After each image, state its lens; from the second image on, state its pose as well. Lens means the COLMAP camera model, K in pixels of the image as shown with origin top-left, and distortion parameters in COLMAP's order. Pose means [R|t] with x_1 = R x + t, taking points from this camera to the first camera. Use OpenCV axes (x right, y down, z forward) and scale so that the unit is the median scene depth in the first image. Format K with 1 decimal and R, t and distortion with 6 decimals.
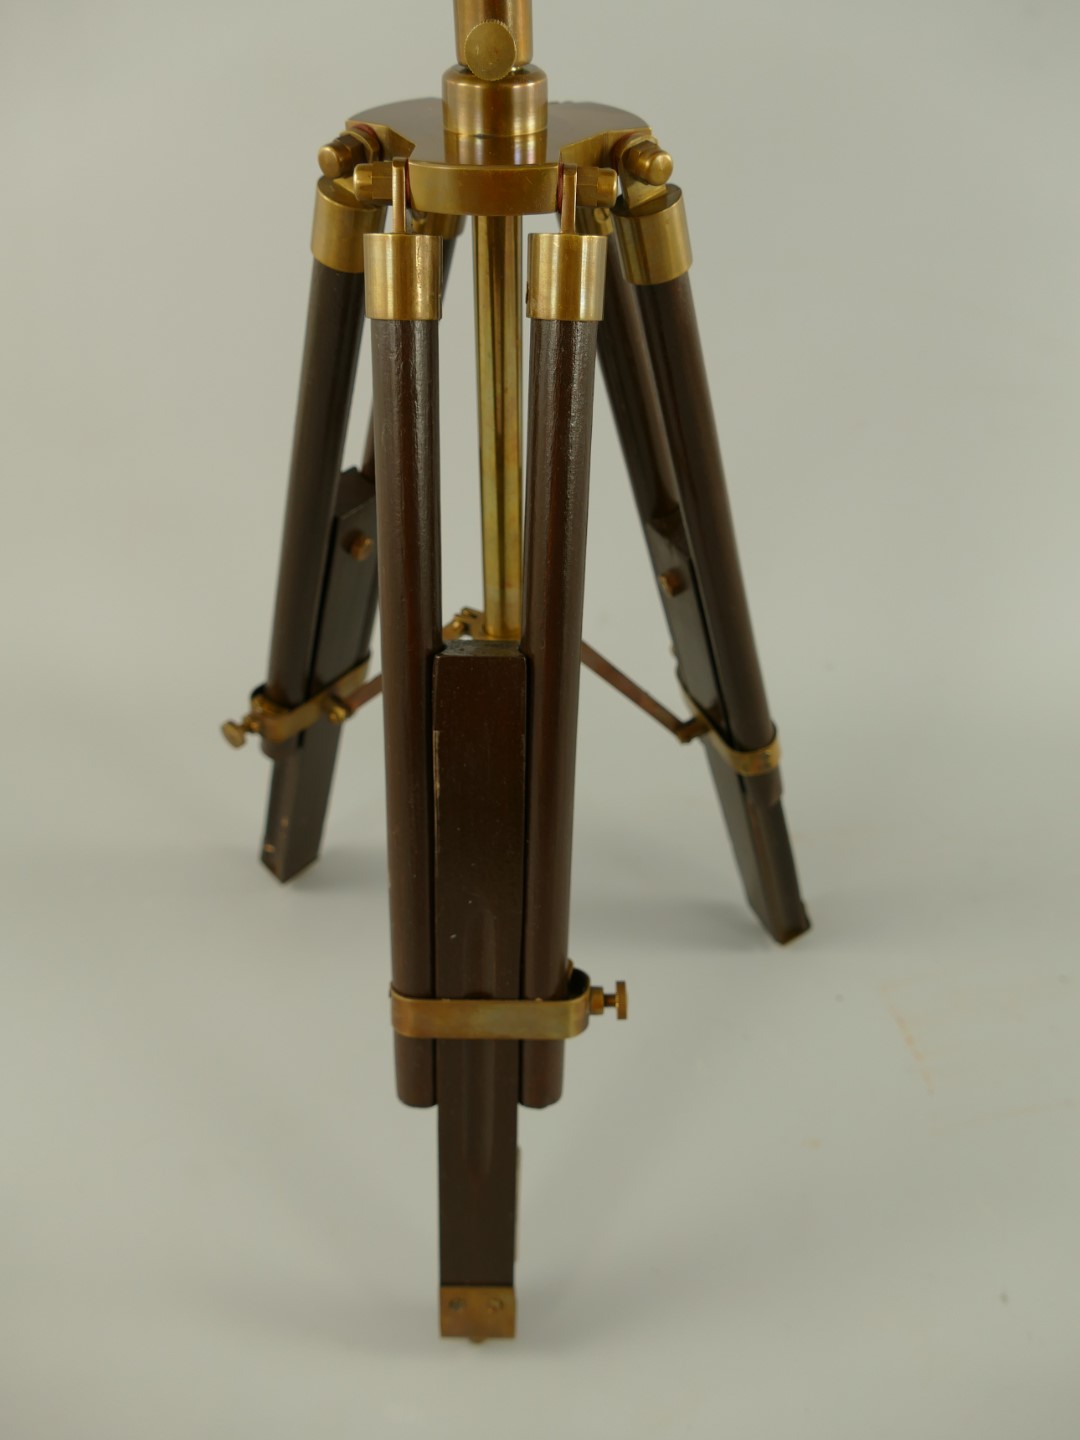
lens RADIAL K [[1187.2, 0, 533.9], [0, 1187.2, 730.2], [0, 0, 1]] dist [0.007525, 0.002921]
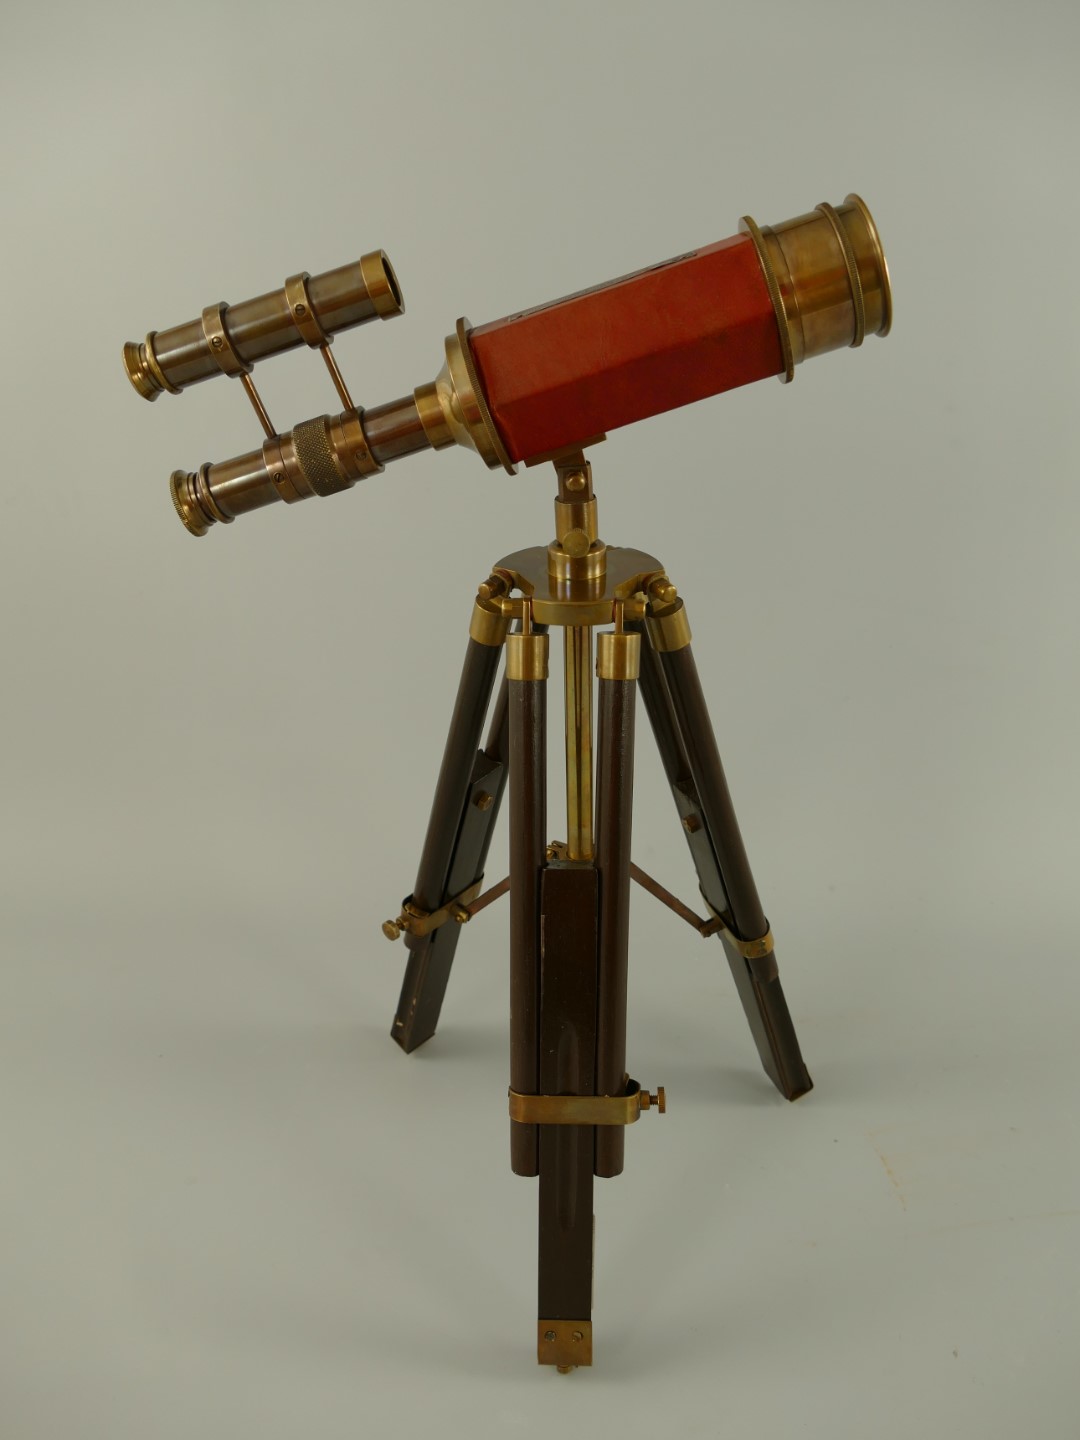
lens RADIAL K [[1187.2, 0, 533.9], [0, 1187.2, 730.2], [0, 0, 1]] dist [0.007525, 0.002921]
pose [[0.999008, -0.009255, -0.043570, -0.018405], [0.000409, 0.980041, -0.198796, 0.067927], [0.044540, 0.198581, 0.979072, -0.588057]]
